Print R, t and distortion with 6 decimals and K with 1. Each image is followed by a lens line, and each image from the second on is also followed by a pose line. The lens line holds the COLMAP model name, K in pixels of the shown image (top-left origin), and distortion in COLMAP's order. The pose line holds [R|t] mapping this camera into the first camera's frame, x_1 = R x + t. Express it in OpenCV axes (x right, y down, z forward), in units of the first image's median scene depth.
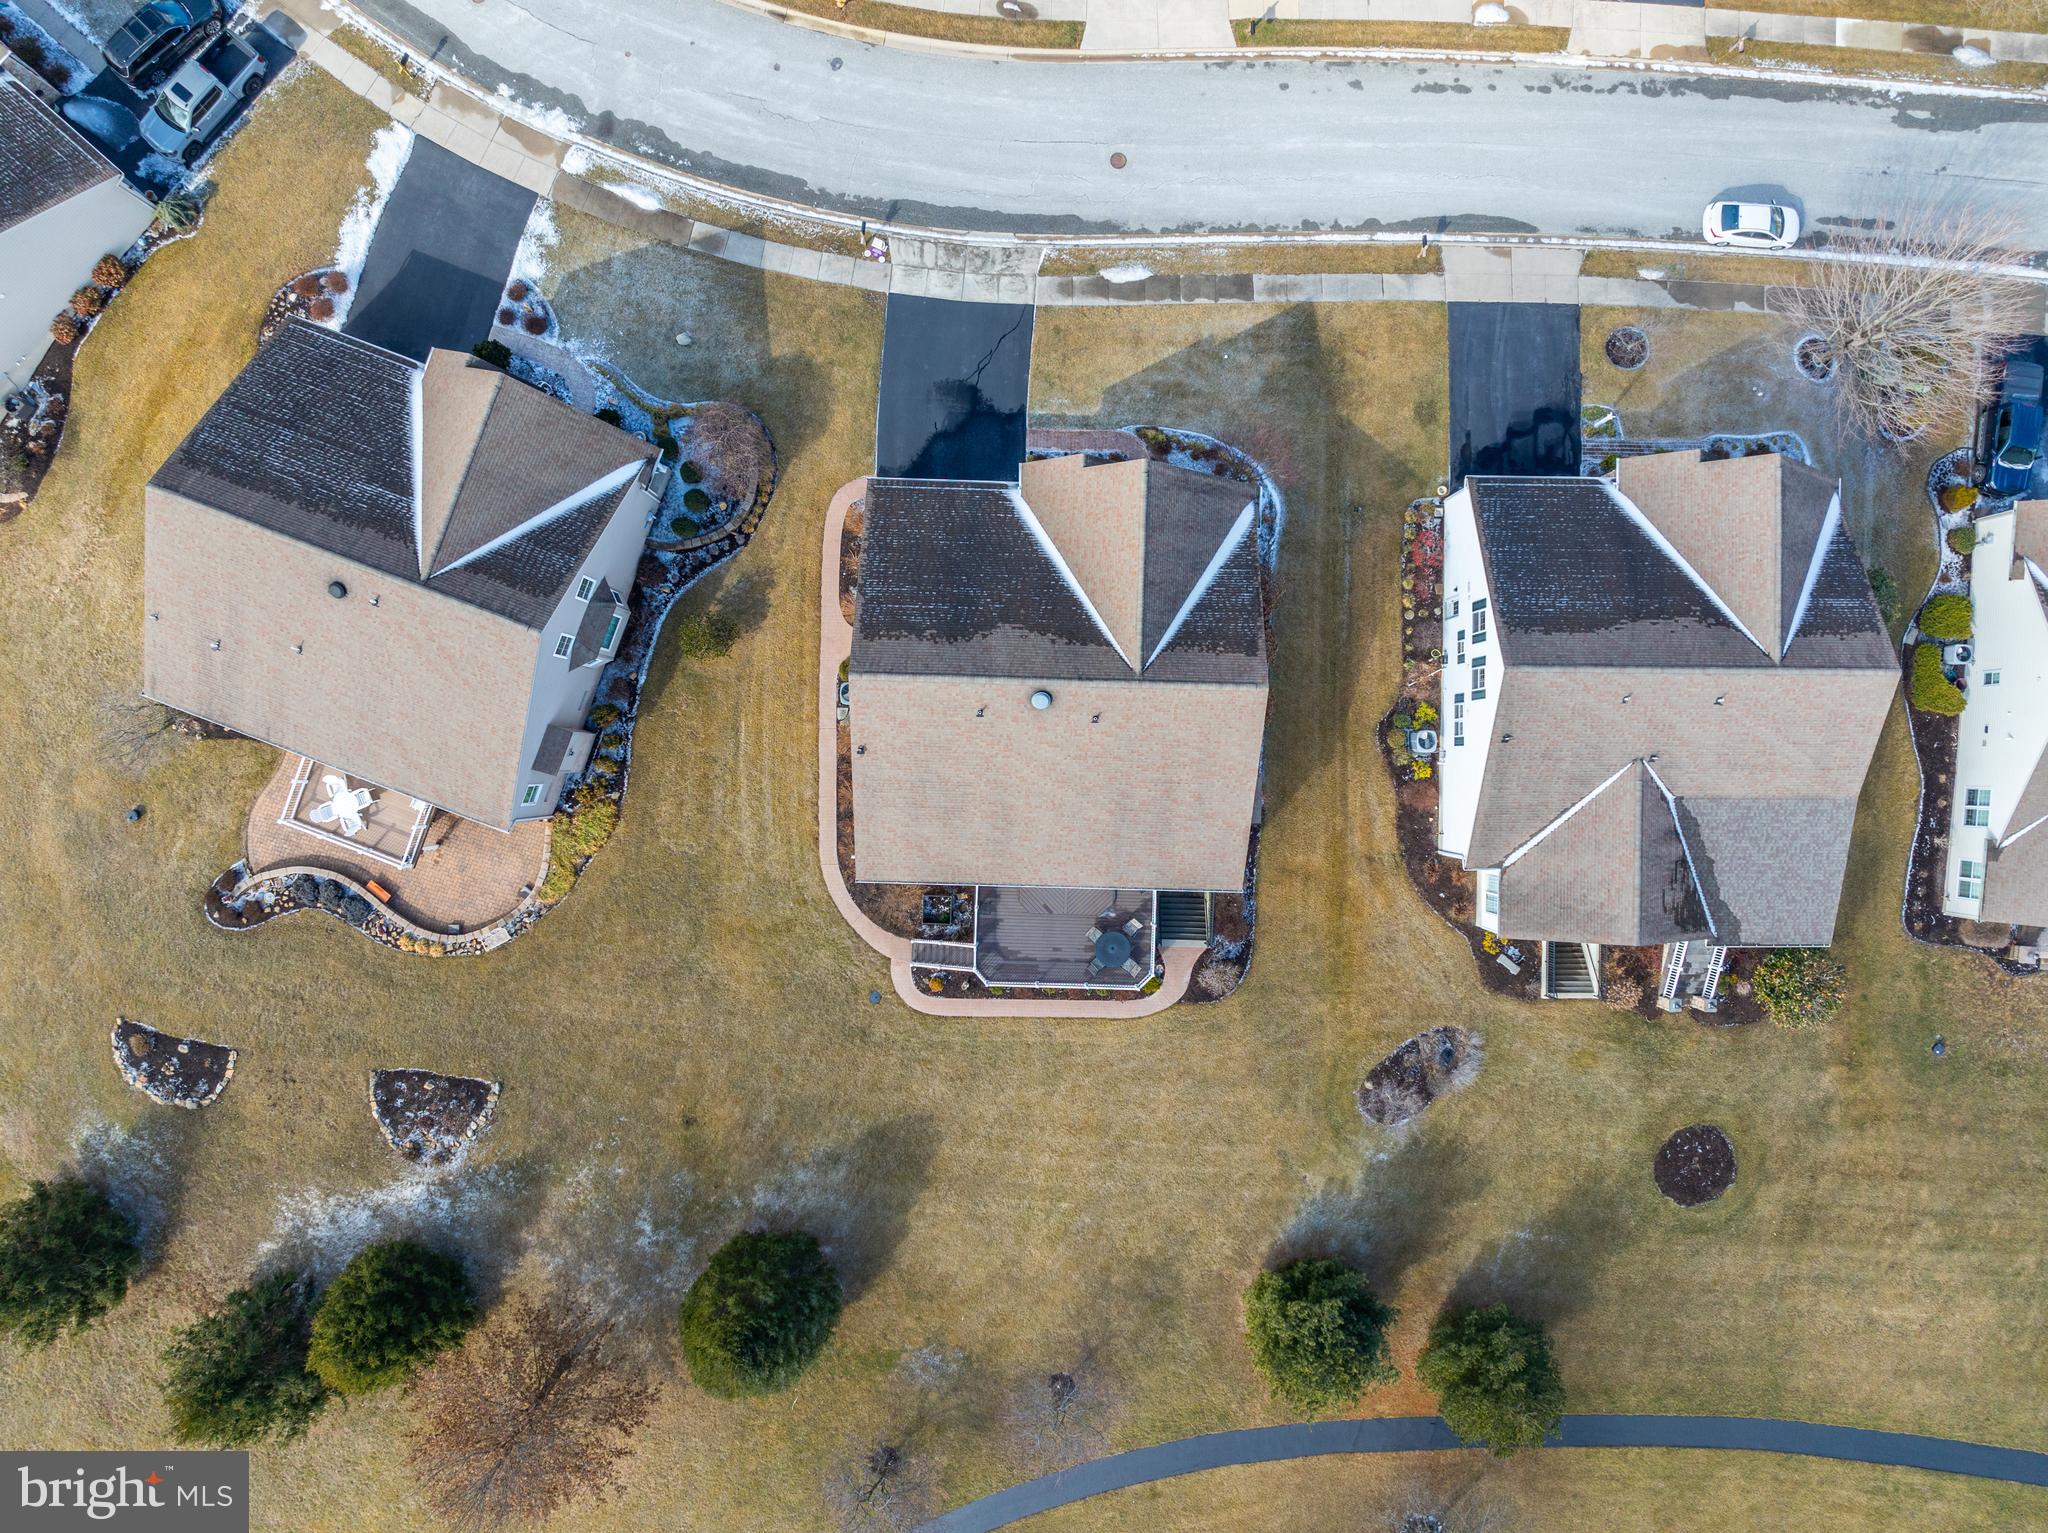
lens RADIAL K [[1464.3, 0, 1038.4], [0, 1464.3, 774.4], [0, 0, 1]] dist [-0.036789, 0.003174]
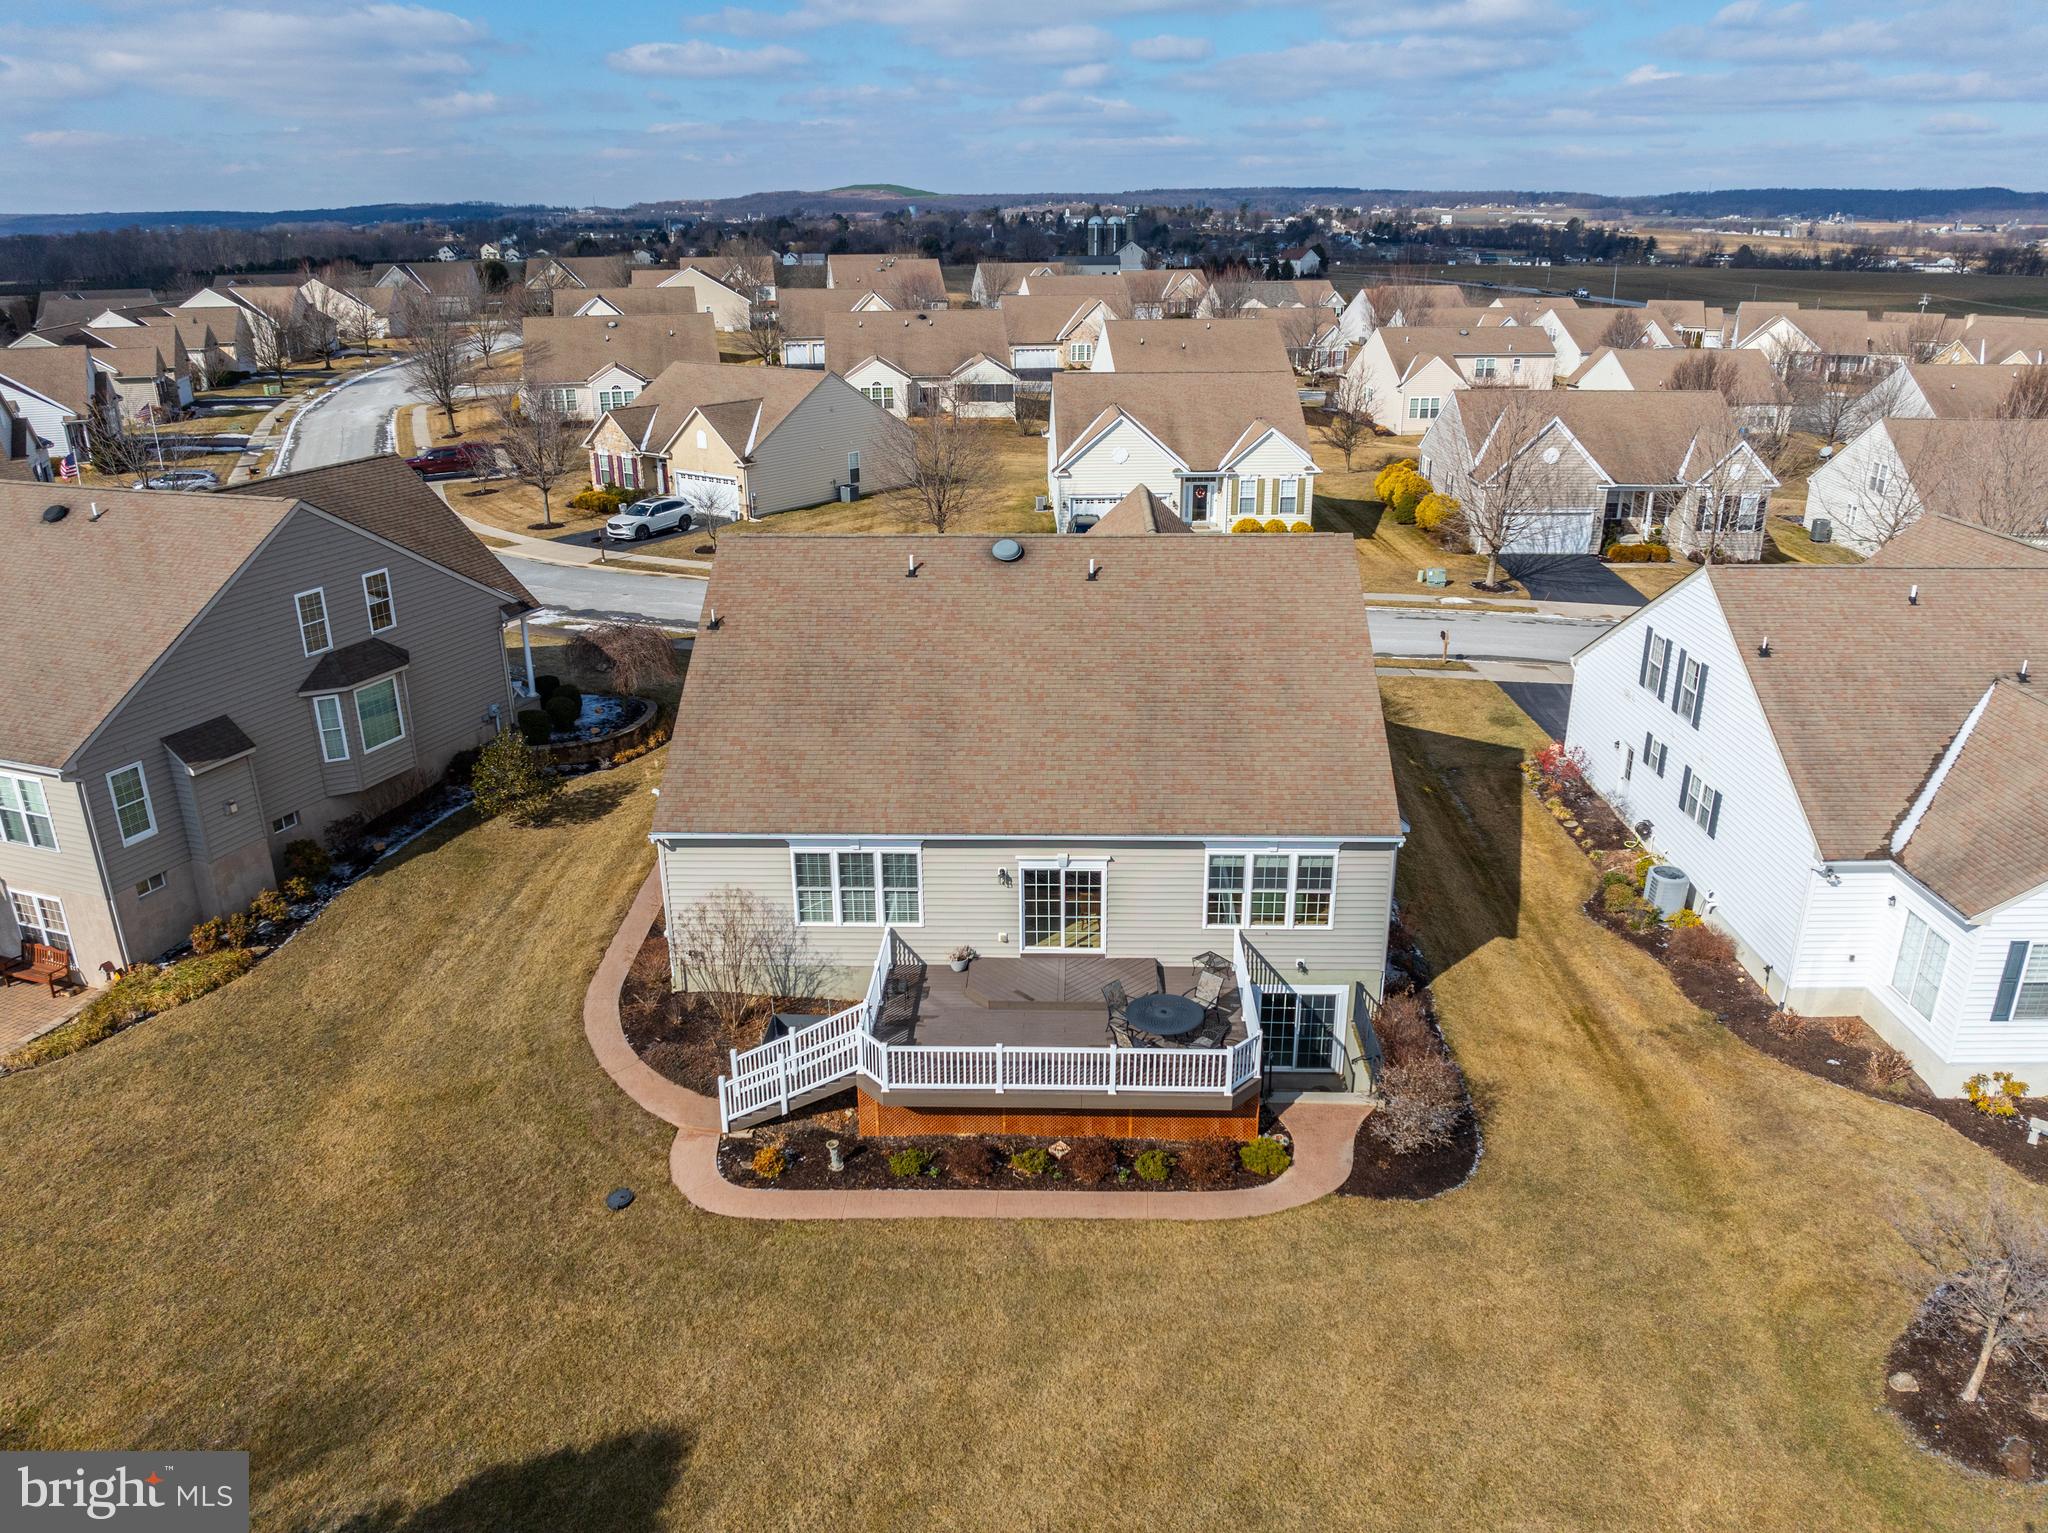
lens RADIAL K [[1464.3, 0, 1038.4], [0, 1464.3, 774.4], [0, 0, 1]] dist [-0.036789, 0.003174]
pose [[0.999710, -0.023204, -0.006490, 0.015278], [0.001957, 0.346667, -0.937986, 0.509277], [0.024015, 0.937701, 0.346611, 0.744099]]
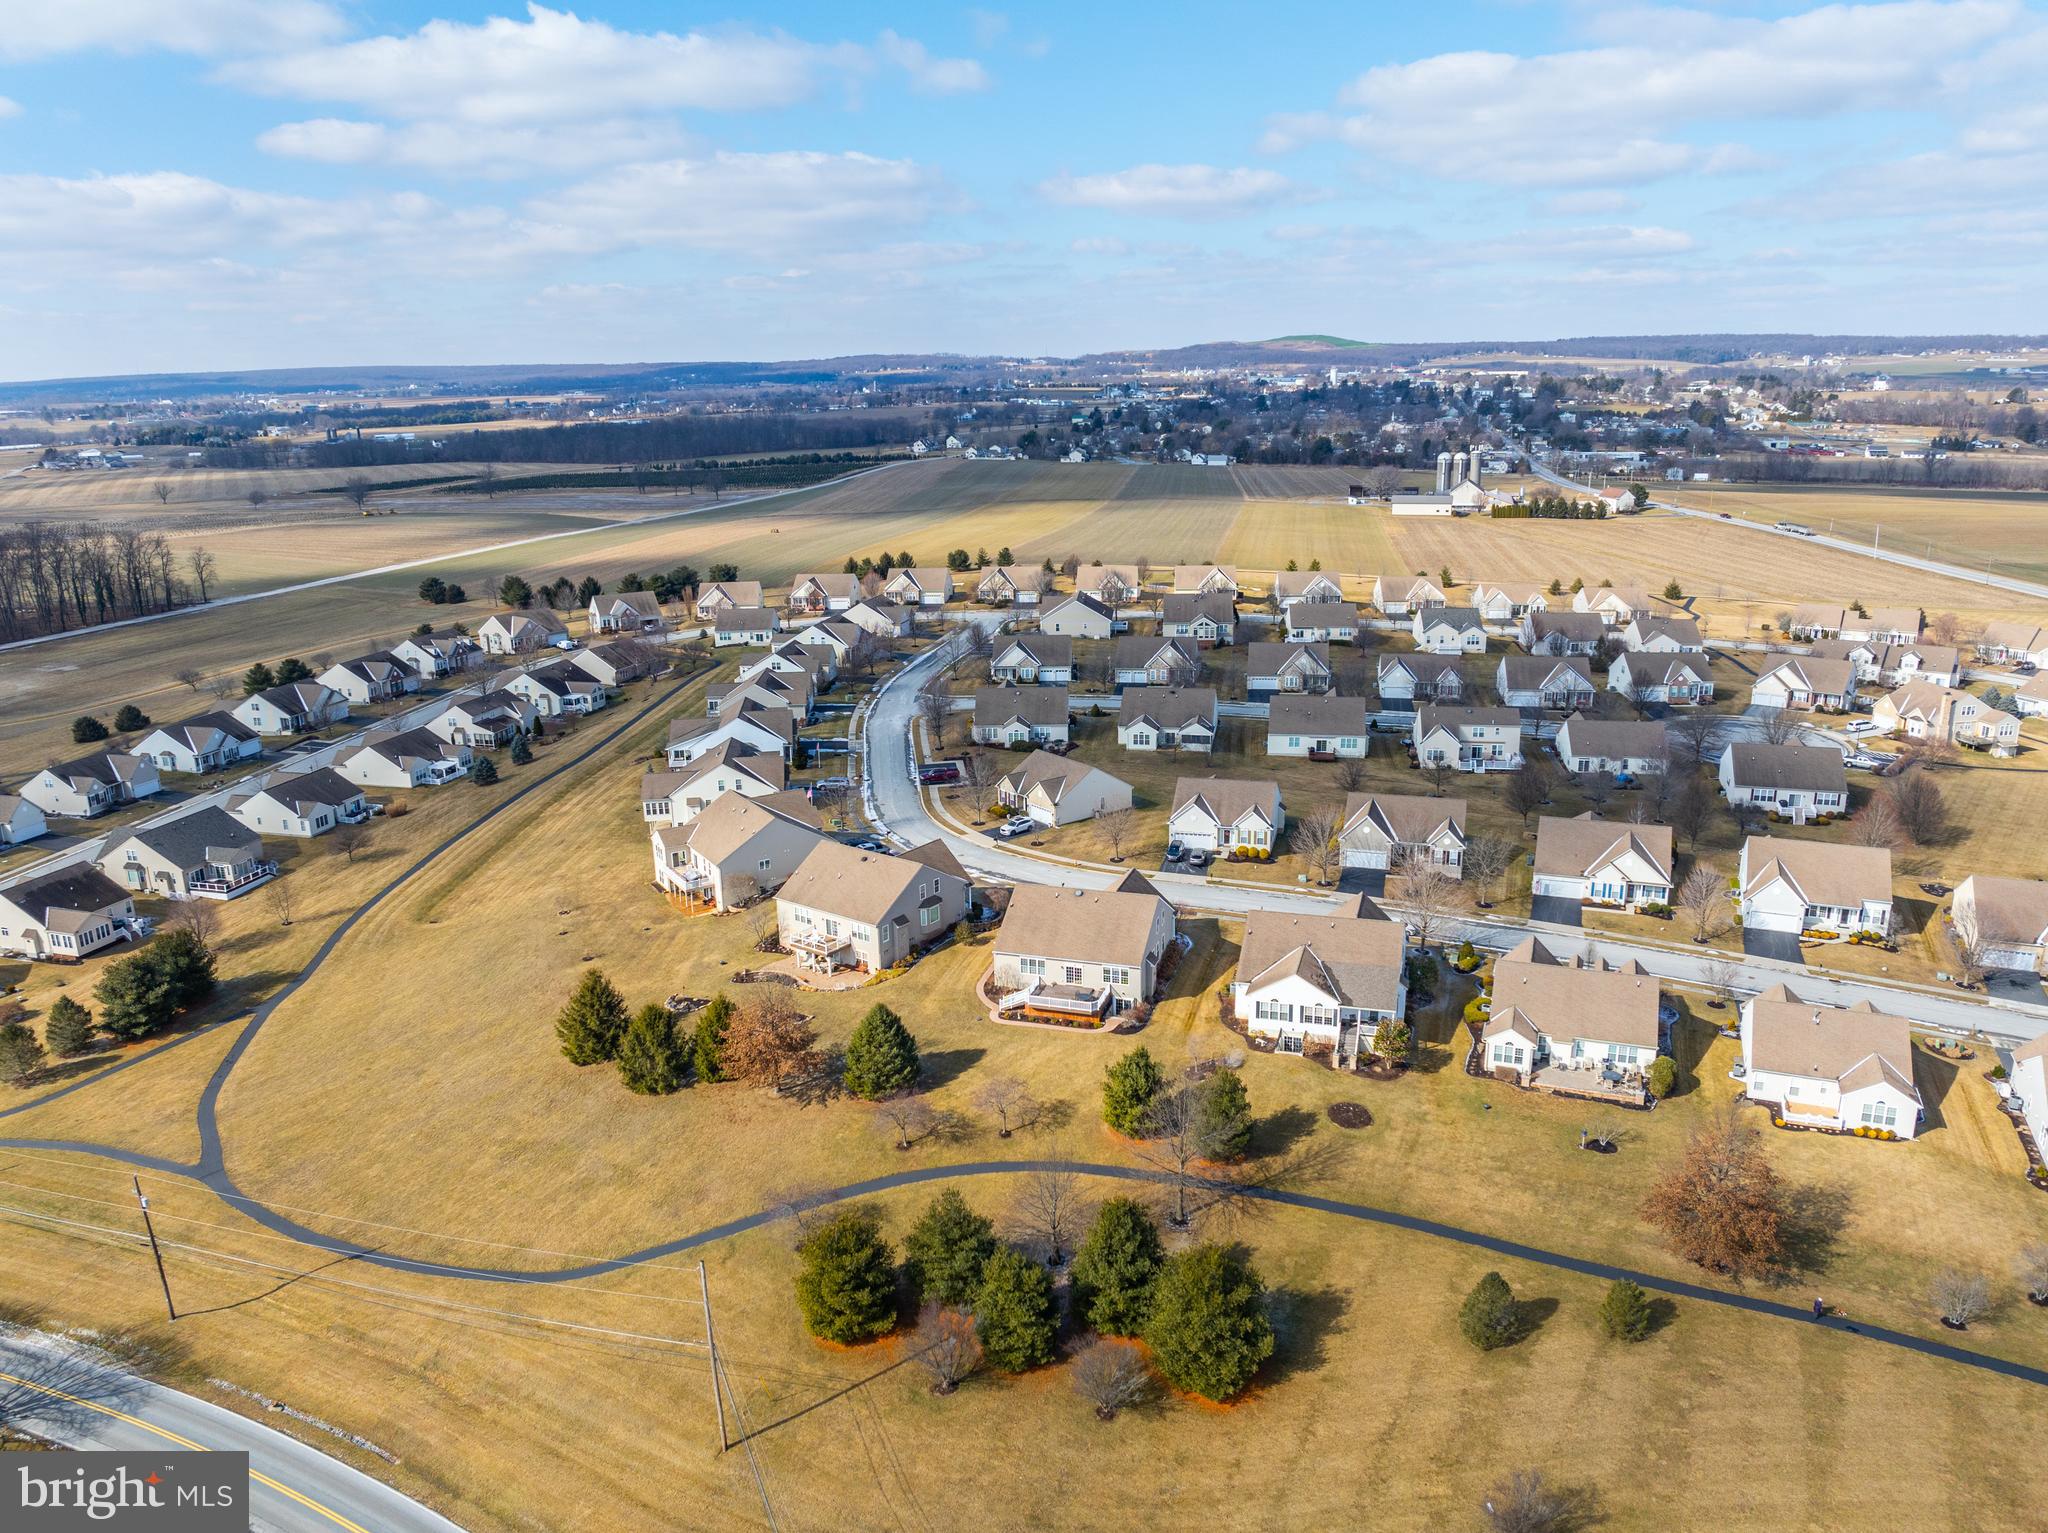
lens RADIAL K [[1464.3, 0, 1038.4], [0, 1464.3, 774.4], [0, 0, 1]] dist [-0.036789, 0.003174]
pose [[0.959767, 0.040173, -0.277908, 0.599543], [-0.278646, 0.258535, -0.924941, 2.153739], [0.034691, 0.965166, 0.259327, 0.040908]]
